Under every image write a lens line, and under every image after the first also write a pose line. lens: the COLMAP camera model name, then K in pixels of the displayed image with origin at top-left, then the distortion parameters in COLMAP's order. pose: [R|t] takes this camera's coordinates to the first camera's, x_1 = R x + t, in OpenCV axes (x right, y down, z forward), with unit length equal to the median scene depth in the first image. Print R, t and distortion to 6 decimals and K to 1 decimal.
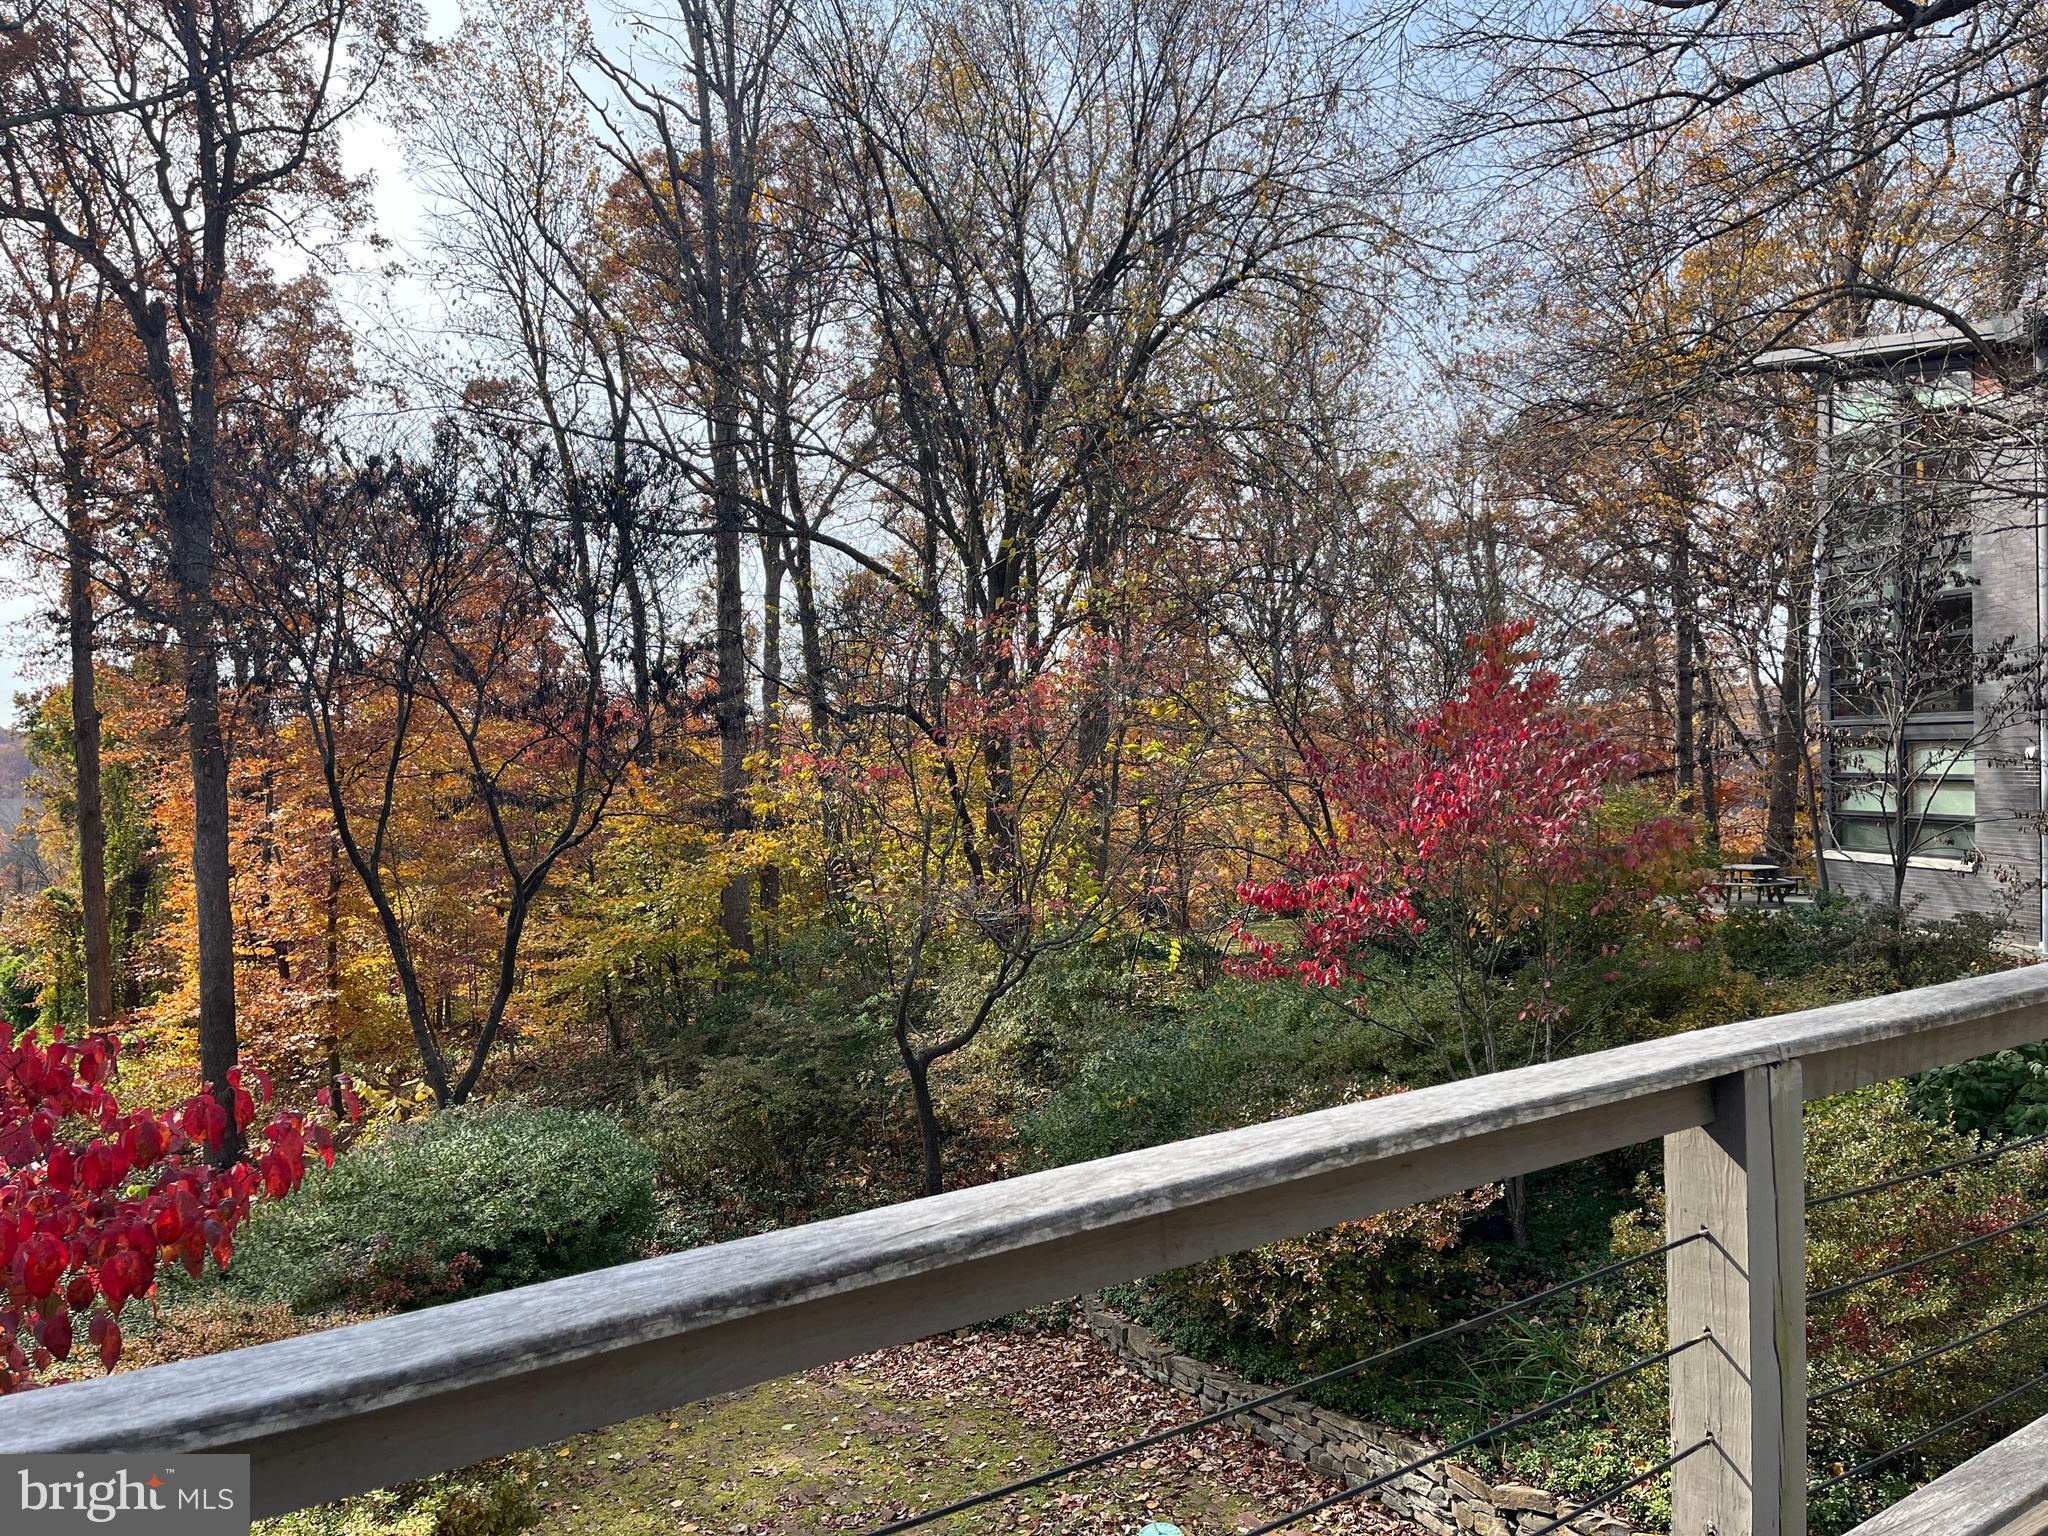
lens RADIAL K [[1534.7, 0, 1019.4], [0, 1534.7, 784.7], [0, 0, 1]] dist [0.084735, -0.117898]
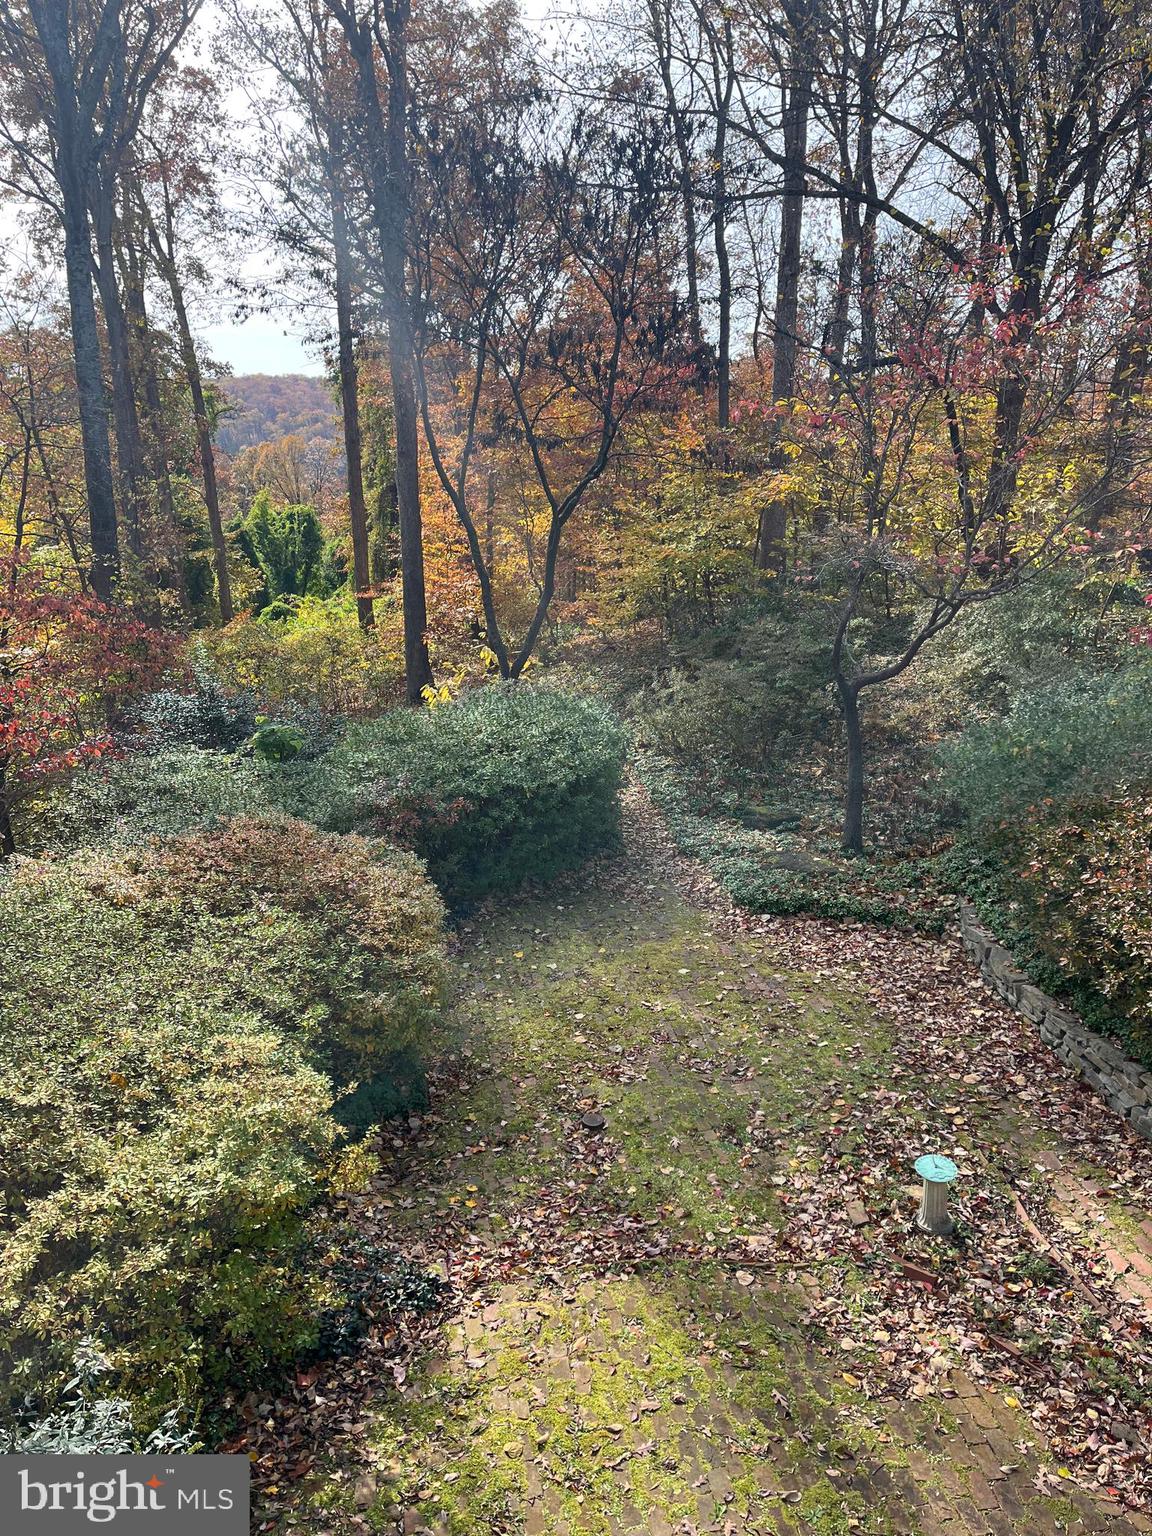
lens RADIAL K [[1145.8, 0, 576.2], [0, 1145.8, 750.0], [0, 0, 1]] dist [0.036471, -0.002448]
pose [[0.920366, 0.125529, -0.370364, 0.086202], [-0.021883, 0.962128, 0.271717, -0.001930], [0.390446, -0.241974, 0.888257, 0.192865]]
